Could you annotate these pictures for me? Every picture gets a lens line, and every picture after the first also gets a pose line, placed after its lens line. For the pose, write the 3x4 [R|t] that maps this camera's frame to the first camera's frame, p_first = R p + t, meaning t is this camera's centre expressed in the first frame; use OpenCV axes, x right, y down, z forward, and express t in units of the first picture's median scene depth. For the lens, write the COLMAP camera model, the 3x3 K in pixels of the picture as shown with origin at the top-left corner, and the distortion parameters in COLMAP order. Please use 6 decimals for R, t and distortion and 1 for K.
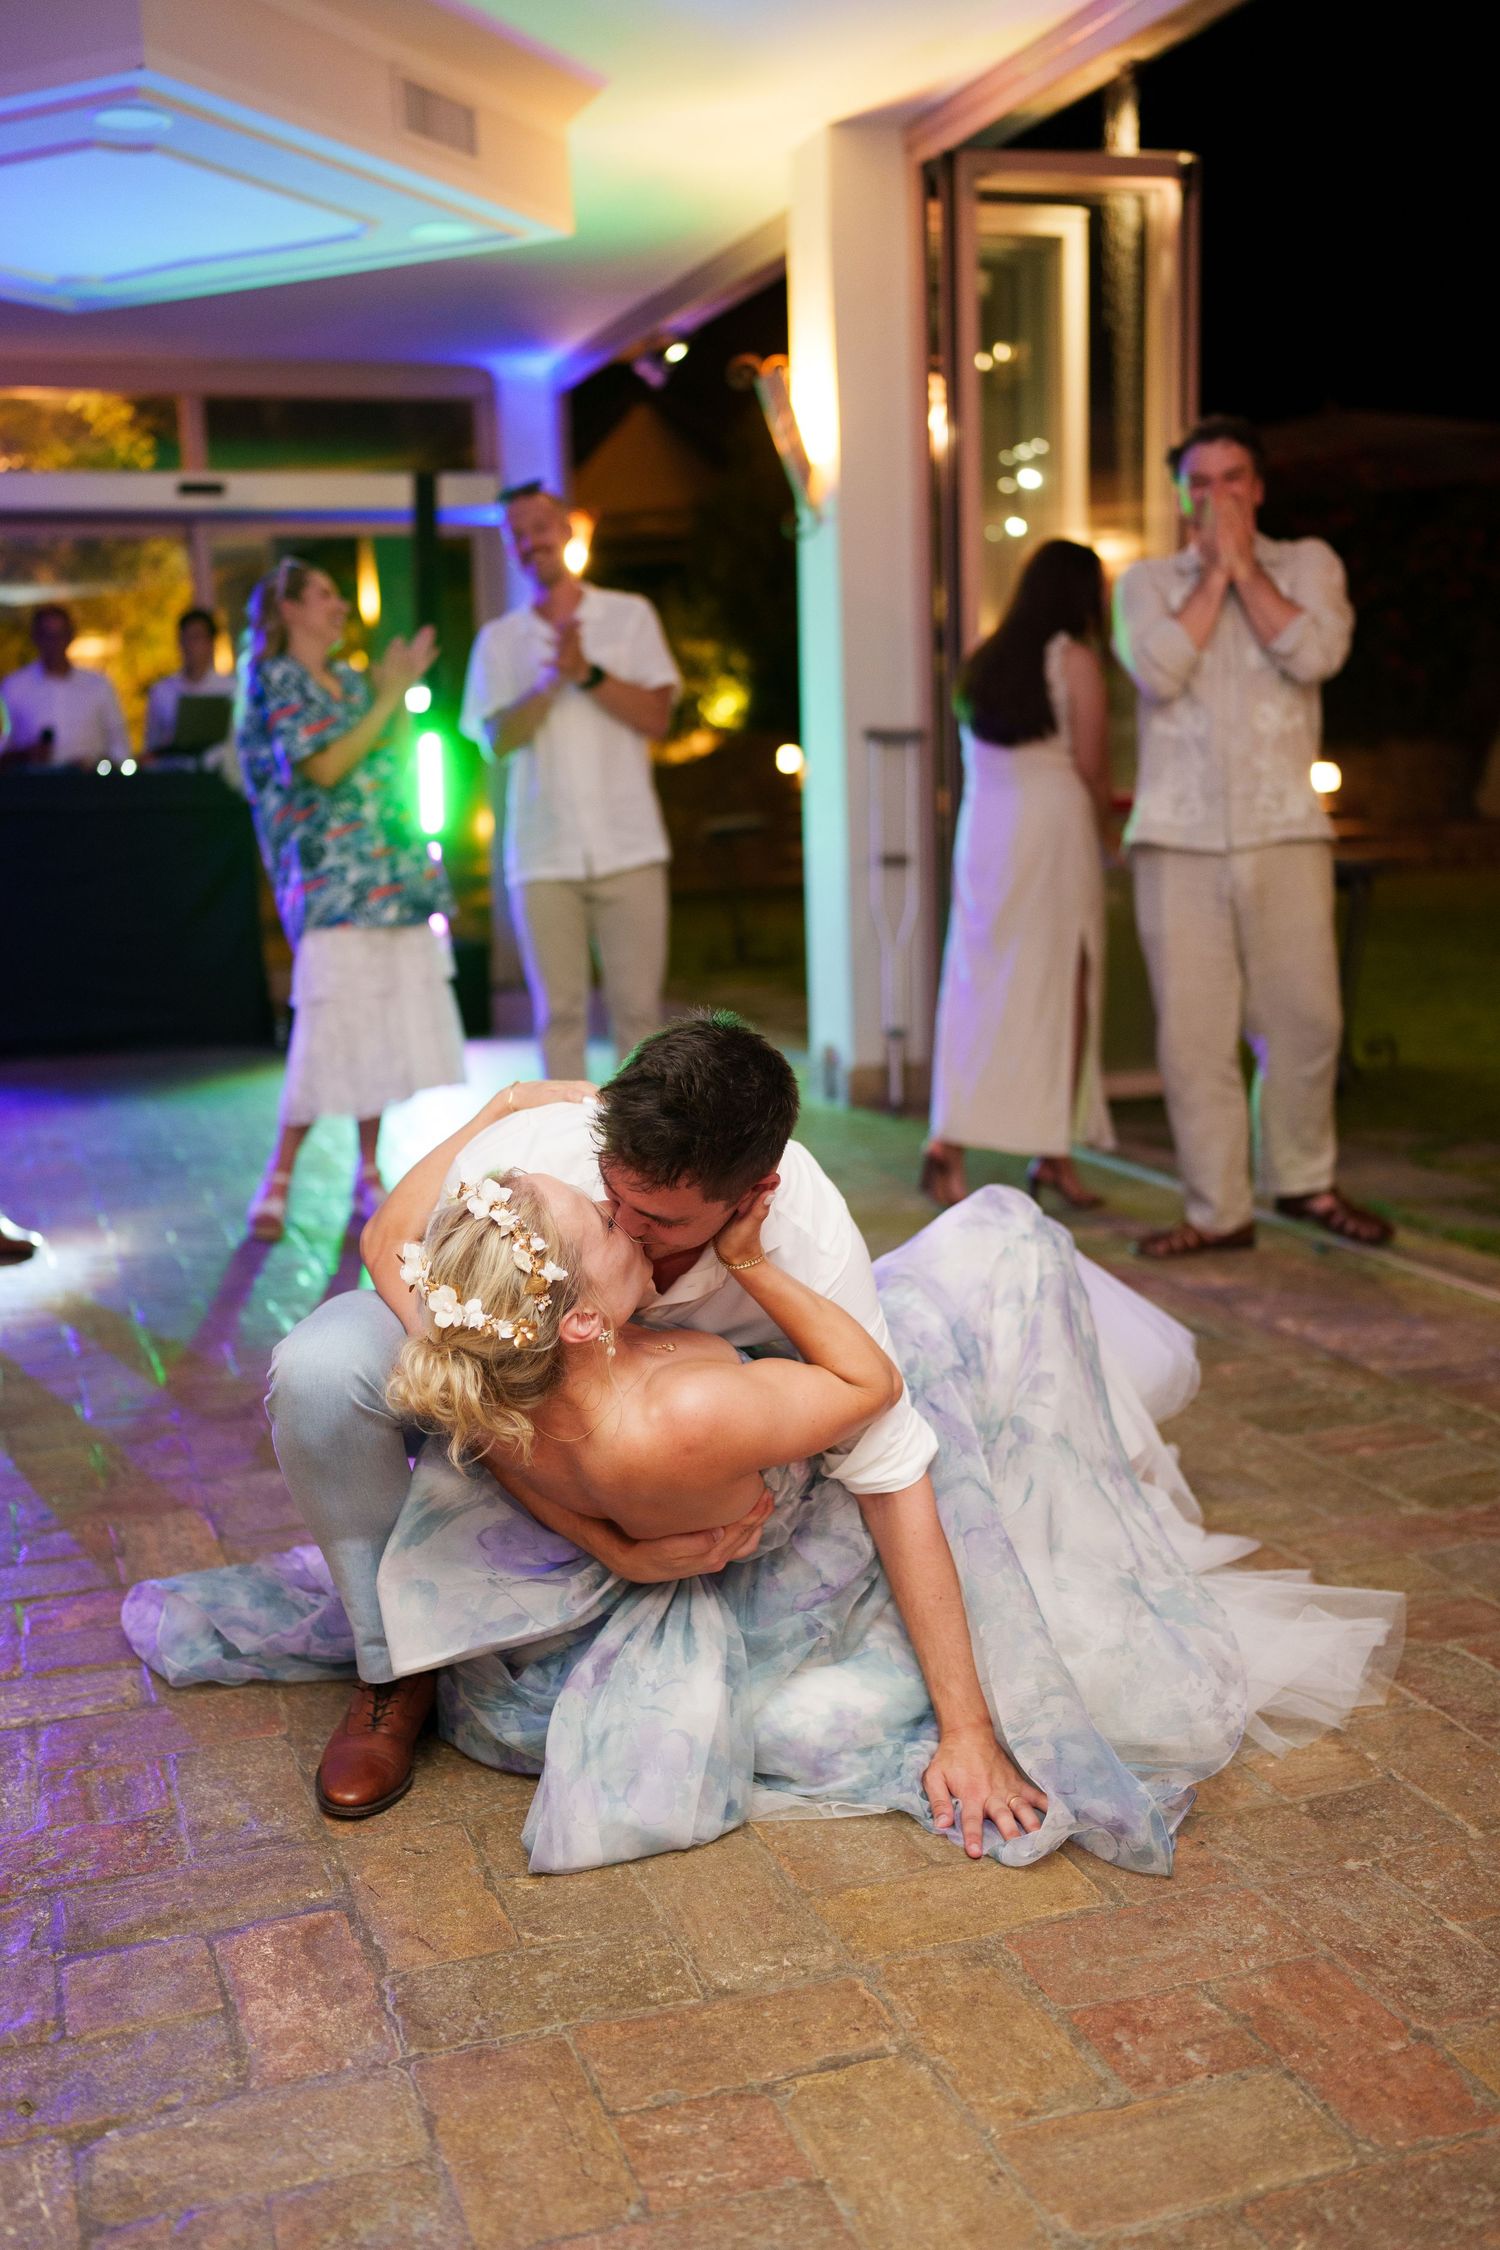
lens RADIAL K [[2200.7, 0, 746.6], [0, 2200.7, 1148.1], [0, 0, 1]] dist [-0.003080, 0.007892]
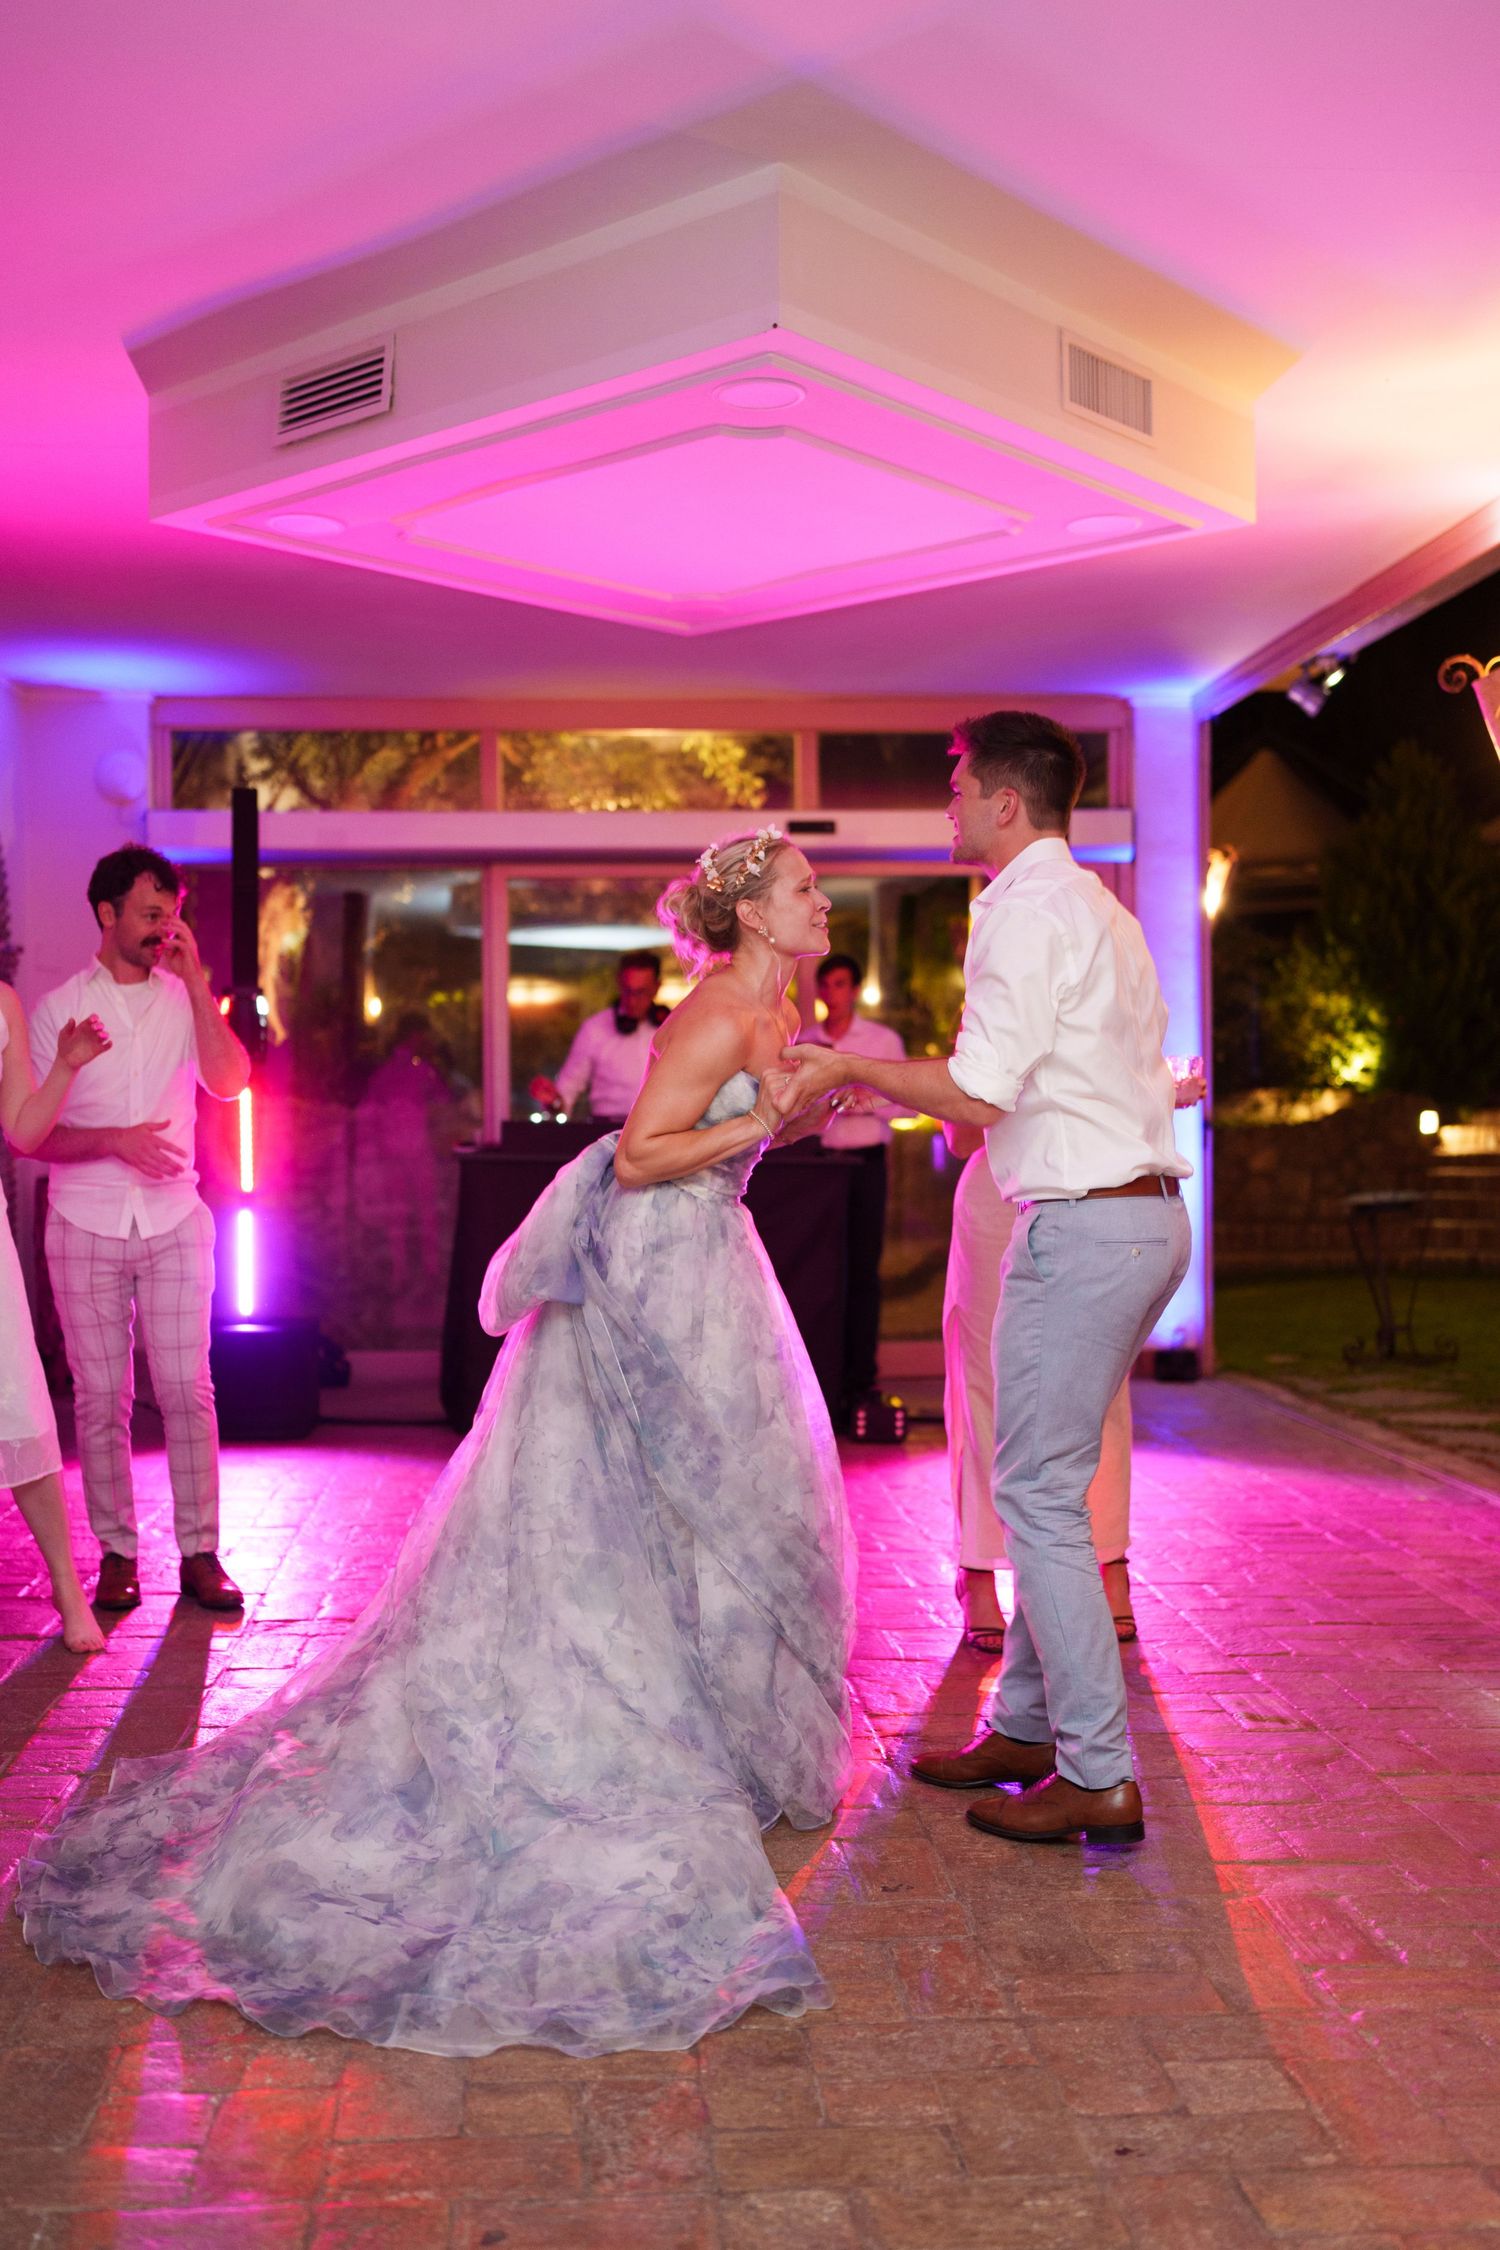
lens RADIAL K [[2229.0, 0, 745.1], [0, 2229.0, 1157.6], [0, 0, 1]] dist [-0.005362, 0.008970]
pose [[0.965899, 0.029482, -0.257236, -0.040432], [-0.068149, 0.987413, -0.142726, -0.035833], [0.249790, 0.155389, 0.955751, 0.163813]]
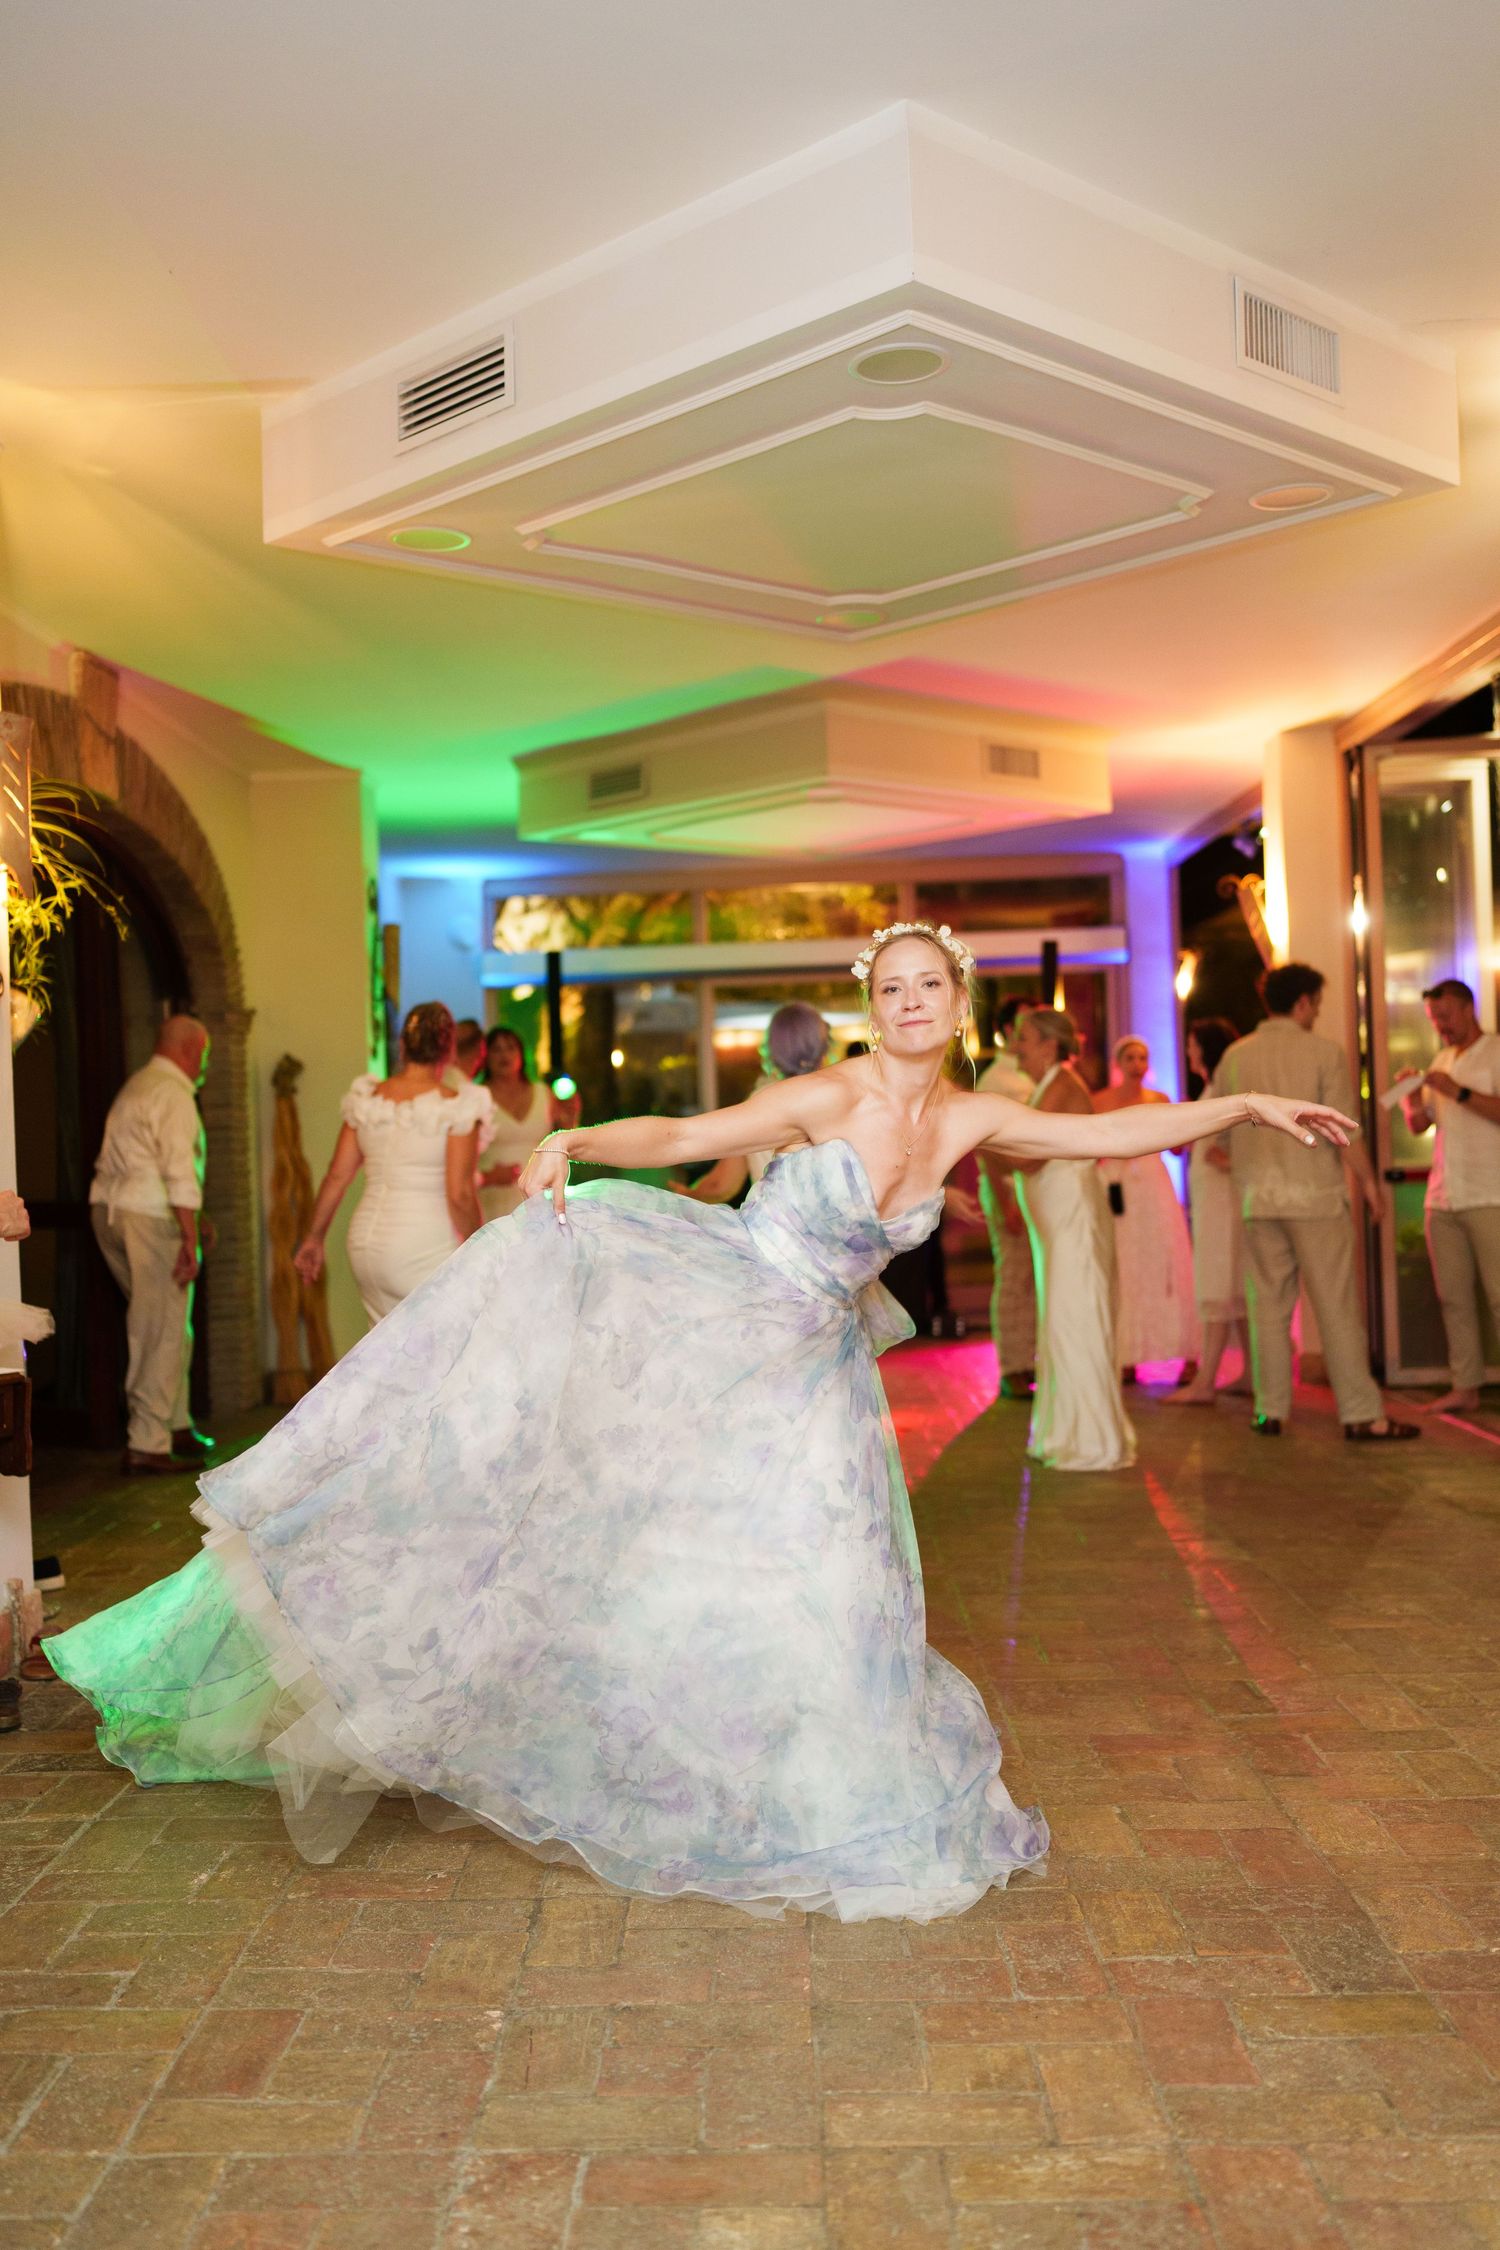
lens RADIAL K [[2200.7, 0, 746.6], [0, 2200.7, 1148.1], [0, 0, 1]] dist [-0.003080, 0.007892]
pose [[0.936994, 0.001424, -0.349344, 0.224879], [-0.056803, 0.987305, -0.148330, 0.067914], [0.344698, 0.158828, 0.925180, -0.495855]]
